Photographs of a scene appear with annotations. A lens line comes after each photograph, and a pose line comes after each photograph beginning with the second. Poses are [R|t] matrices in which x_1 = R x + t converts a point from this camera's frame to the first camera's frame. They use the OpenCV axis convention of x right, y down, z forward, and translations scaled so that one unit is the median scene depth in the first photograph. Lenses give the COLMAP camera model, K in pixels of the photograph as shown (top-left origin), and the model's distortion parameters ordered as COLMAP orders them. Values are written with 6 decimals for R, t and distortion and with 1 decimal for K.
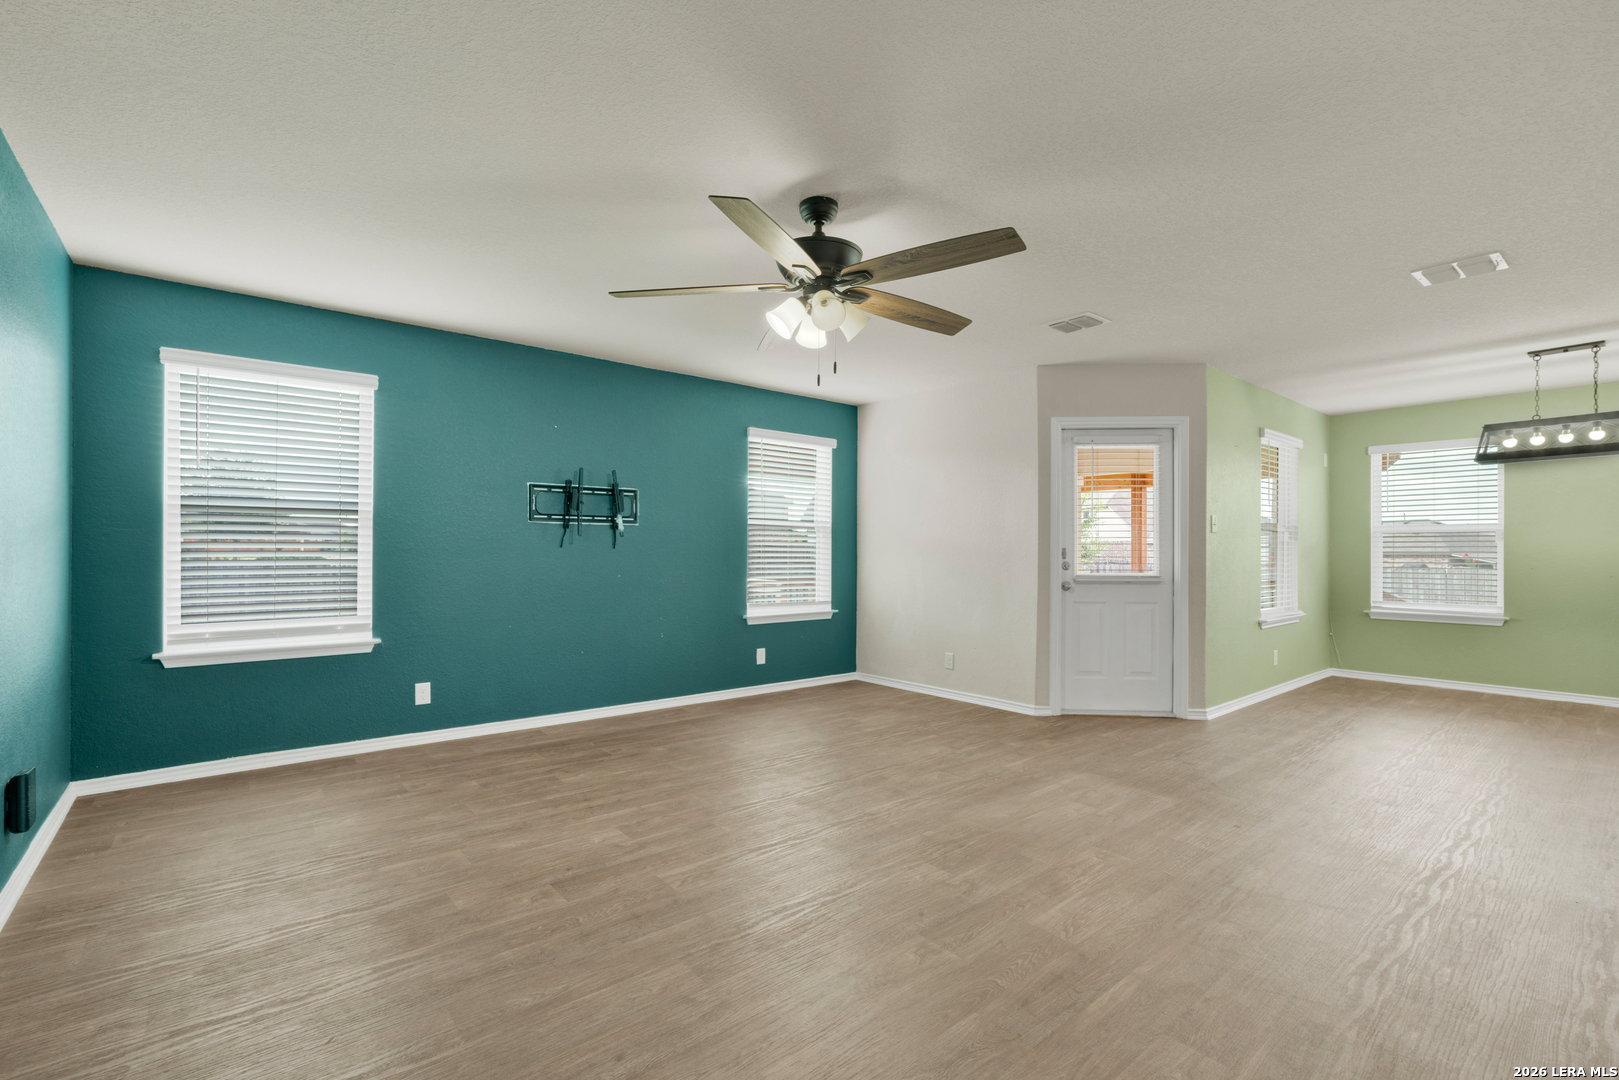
lens RADIAL K [[712.3, 0, 809.7], [0, 712.3, 549.1], [0, 0, 1]] dist [0.000094, -0.000317]
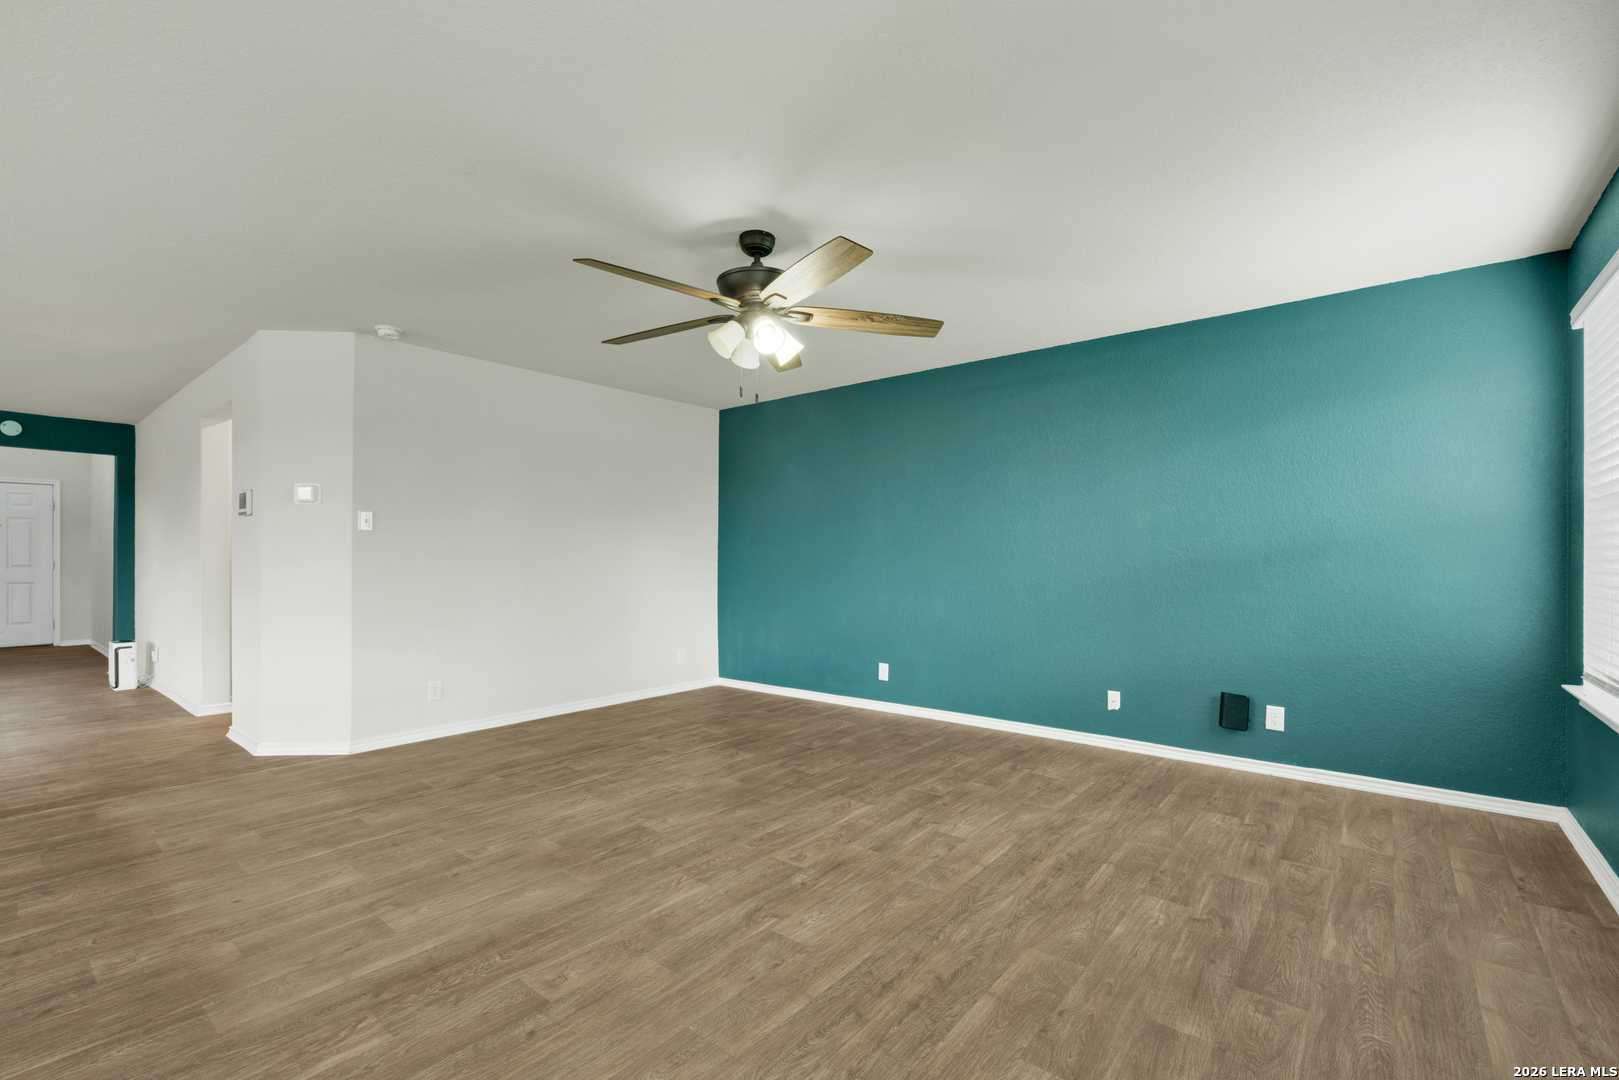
lens RADIAL K [[712.3, 0, 809.7], [0, 712.3, 549.1], [0, 0, 1]] dist [0.000094, -0.000317]
pose [[-0.981919, -0.006984, -0.189174, 0.120655], [-0.004188, 0.999876, -0.015175, 0.006573], [0.189257, -0.014108, -0.981826, 1.817103]]
